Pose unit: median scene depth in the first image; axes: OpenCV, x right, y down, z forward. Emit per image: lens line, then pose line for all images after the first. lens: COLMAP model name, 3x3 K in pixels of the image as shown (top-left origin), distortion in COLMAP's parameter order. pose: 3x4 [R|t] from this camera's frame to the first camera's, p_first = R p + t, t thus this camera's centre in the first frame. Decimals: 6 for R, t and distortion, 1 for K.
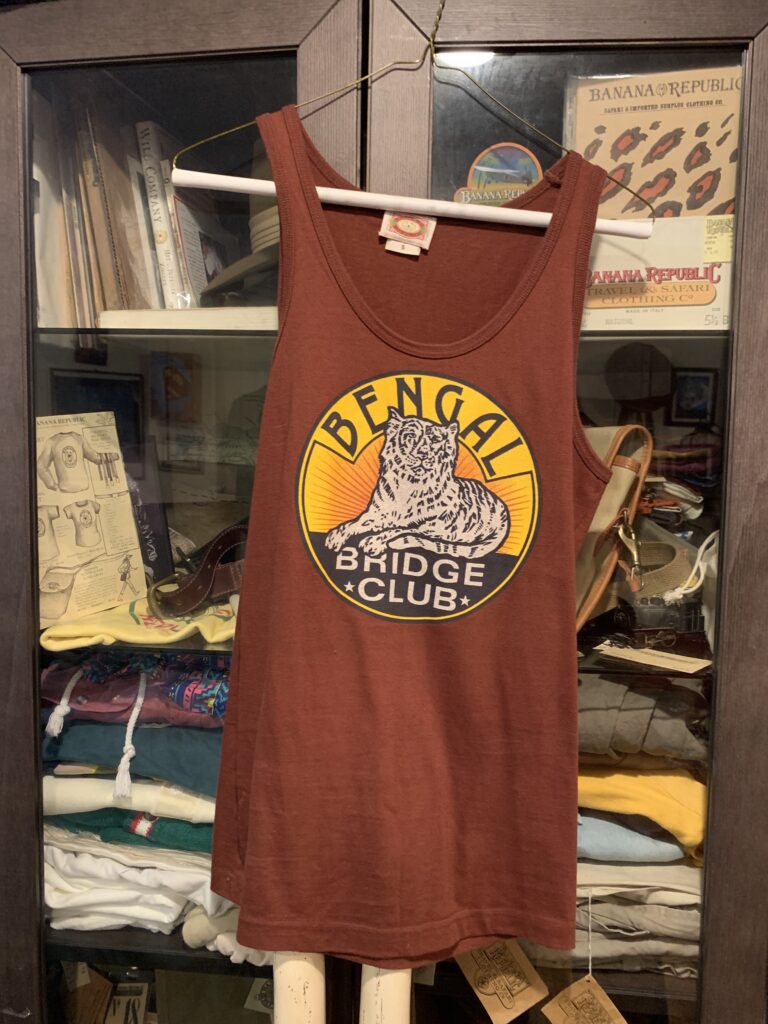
lens RADIAL K [[797.2, 0, 392.0], [0, 797.2, 506.8], [0, 0, 1]] dist [-0.002549, 0.008218]
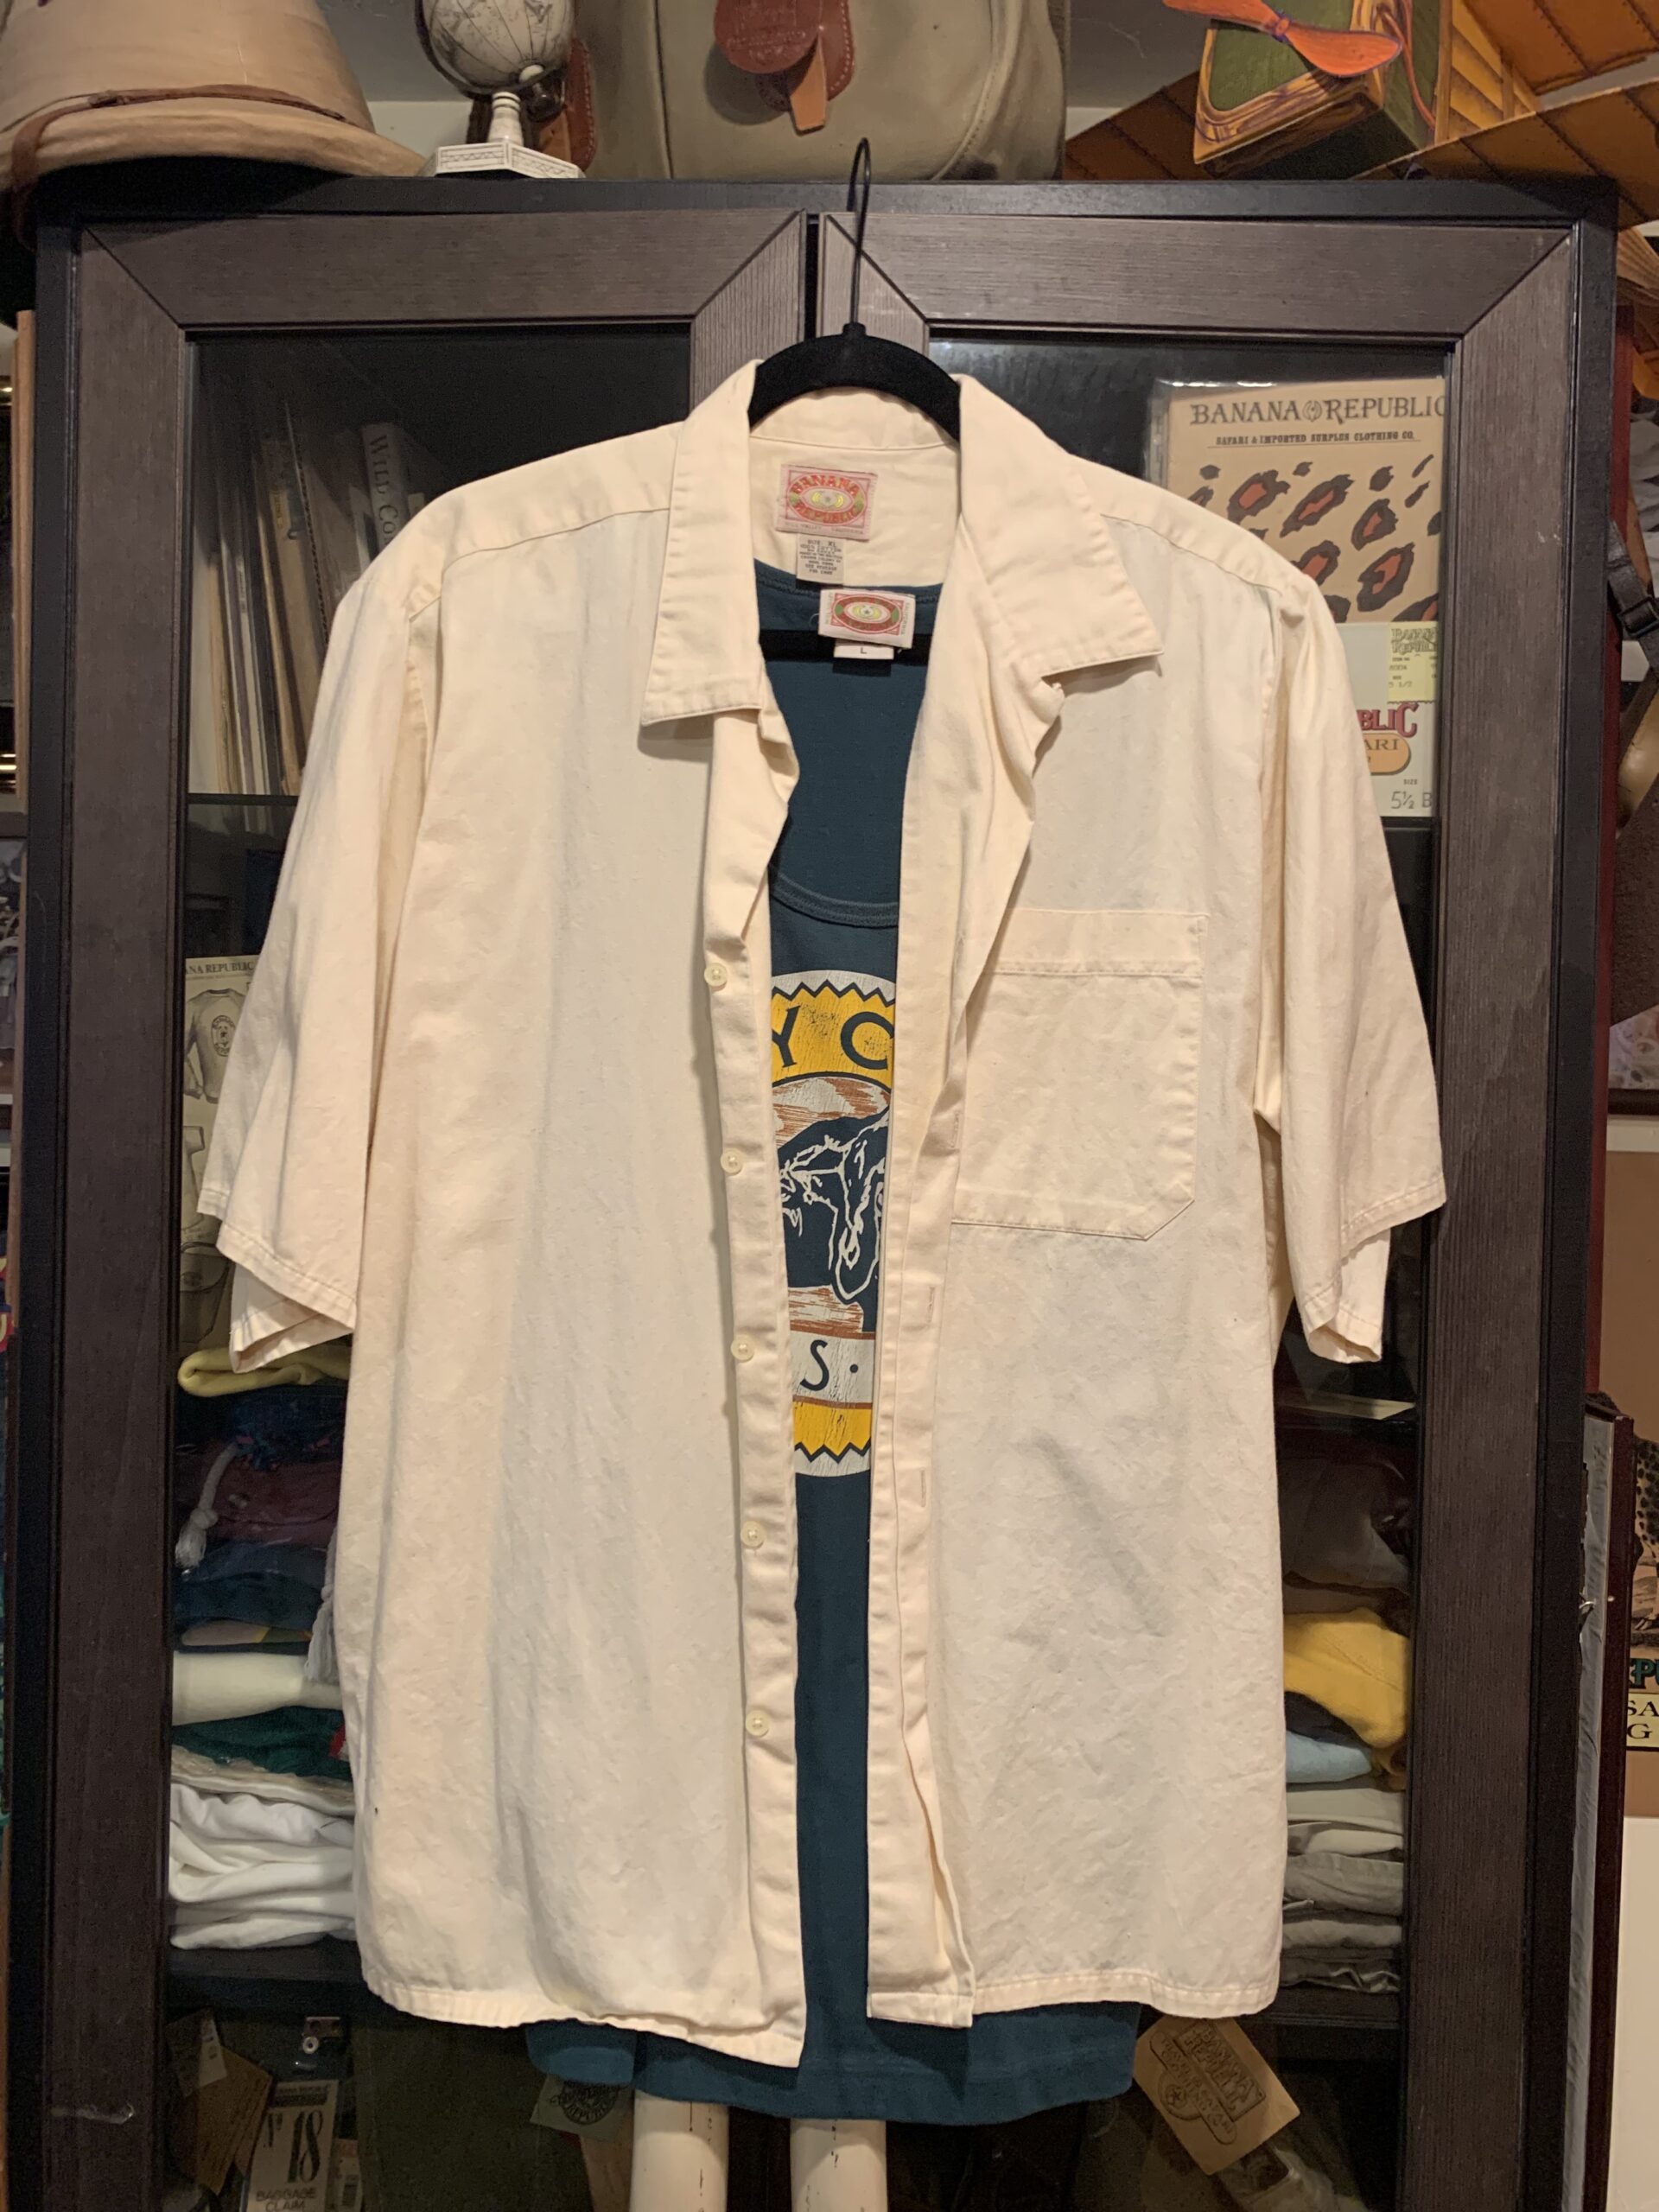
lens RADIAL K [[1722.0, 0, 847.7], [0, 1722.0, 1090.4], [0, 0, 1]] dist [-0.002549, 0.008218]
pose [[0.997559, 0.005595, 0.069598, -0.085759], [-0.001205, 0.998016, -0.062956, 0.054476], [-0.069812, 0.062719, 0.995587, -0.199715]]
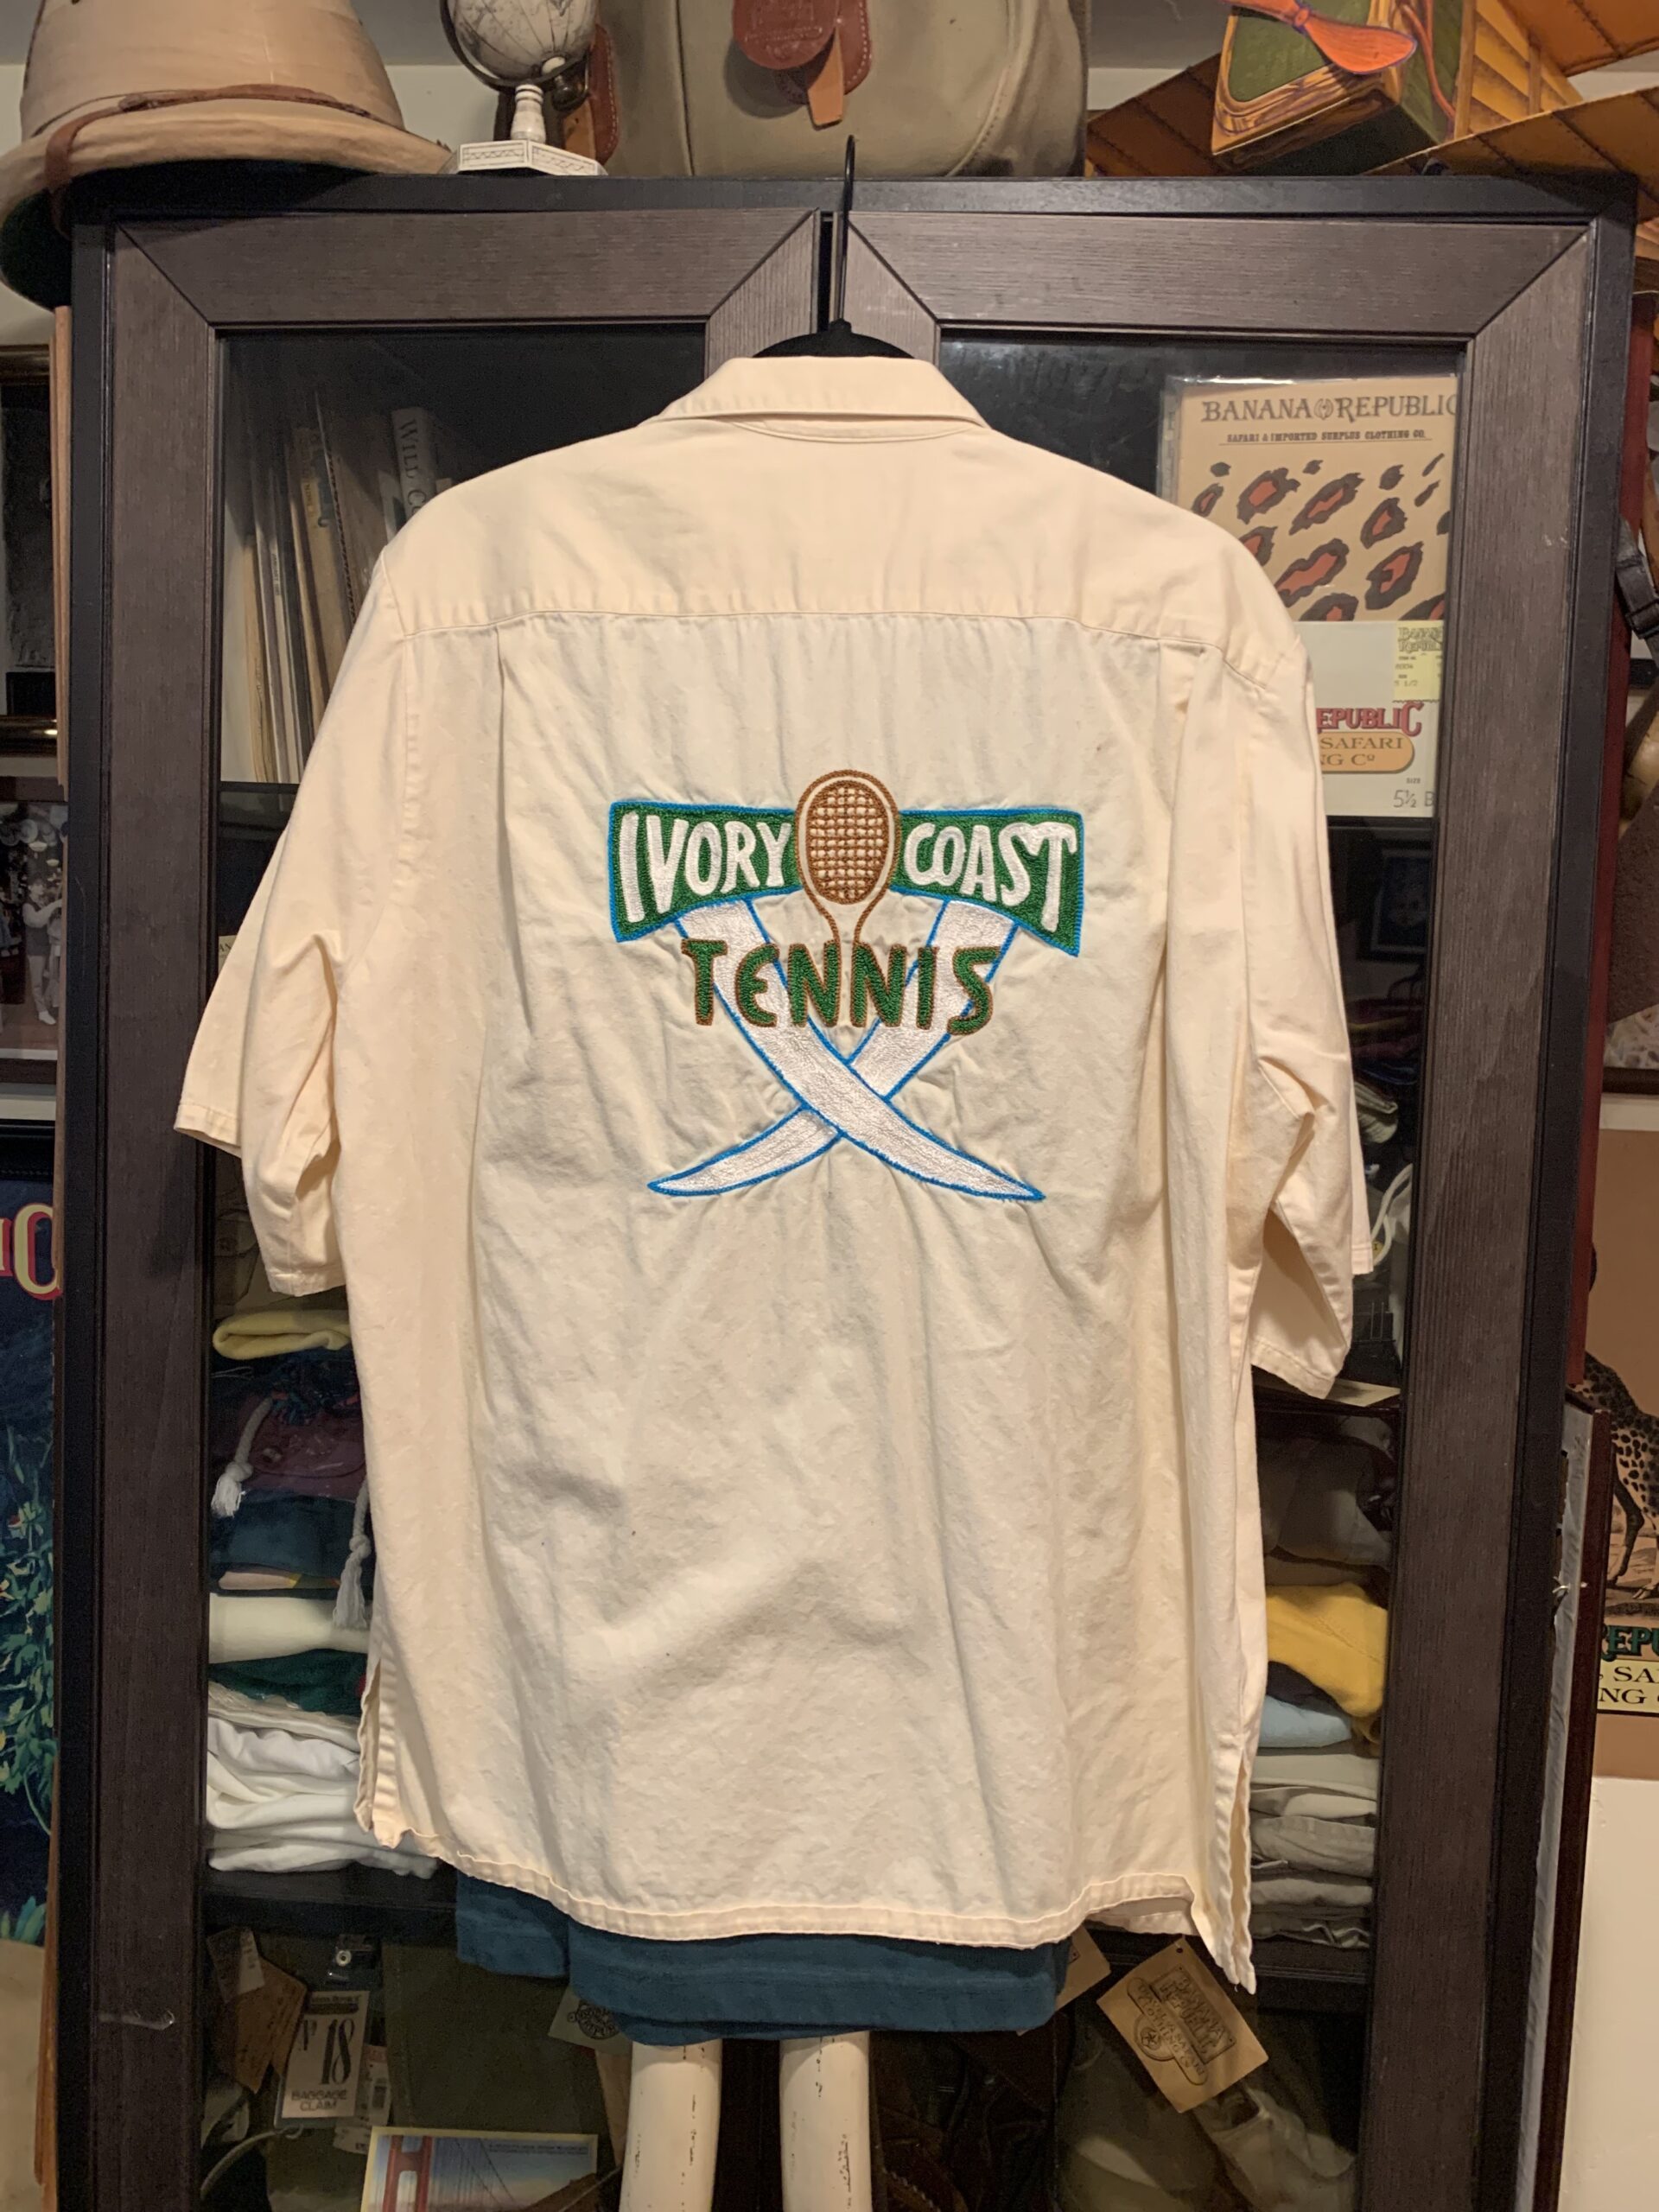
lens RADIAL K [[1722.0, 0, 845.6], [0, 1722.0, 1093.1], [0, 0, 1]] dist [-0.002549, 0.008218]
pose [[0.999263, 0.017622, 0.034115, -0.047560], [-0.017085, 0.999726, -0.015975, 0.007925], [-0.034387, 0.015380, 0.999290, -0.242348]]
